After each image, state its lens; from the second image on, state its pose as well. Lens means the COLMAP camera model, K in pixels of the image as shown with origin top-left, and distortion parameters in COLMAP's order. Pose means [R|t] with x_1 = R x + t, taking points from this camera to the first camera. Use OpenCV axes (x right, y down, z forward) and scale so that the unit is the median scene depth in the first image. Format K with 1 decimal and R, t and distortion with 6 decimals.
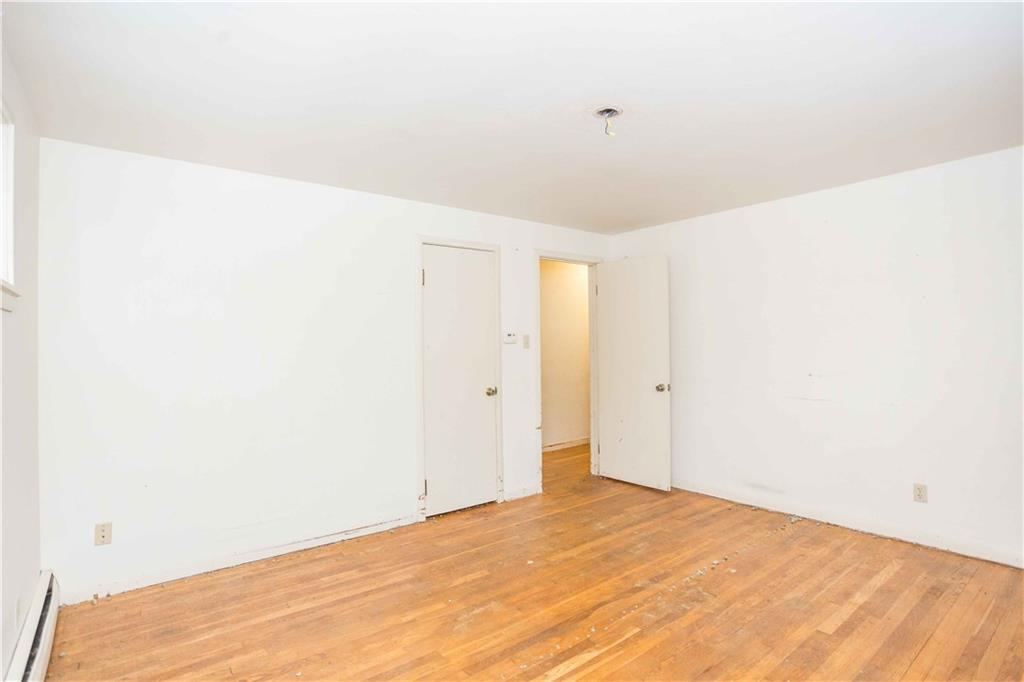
lens RADIAL K [[510.9, 0, 510.2], [0, 510.9, 338.0], [0, 0, 1]] dist [-0.076340, 0.033261]
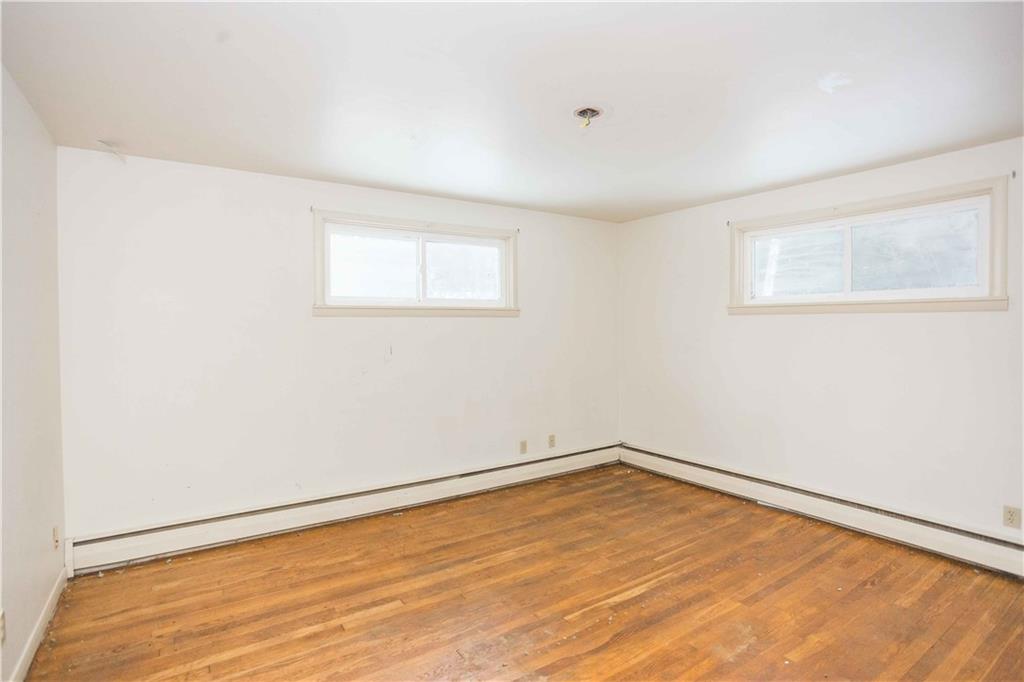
lens RADIAL K [[510.9, 0, 510.2], [0, 510.9, 338.0], [0, 0, 1]] dist [-0.076340, 0.033261]
pose [[-0.996827, 0.017770, 0.077590, 0.271068], [0.019093, 0.999684, 0.016341, -0.017570], [-0.077275, 0.017771, -0.996851, 1.956683]]
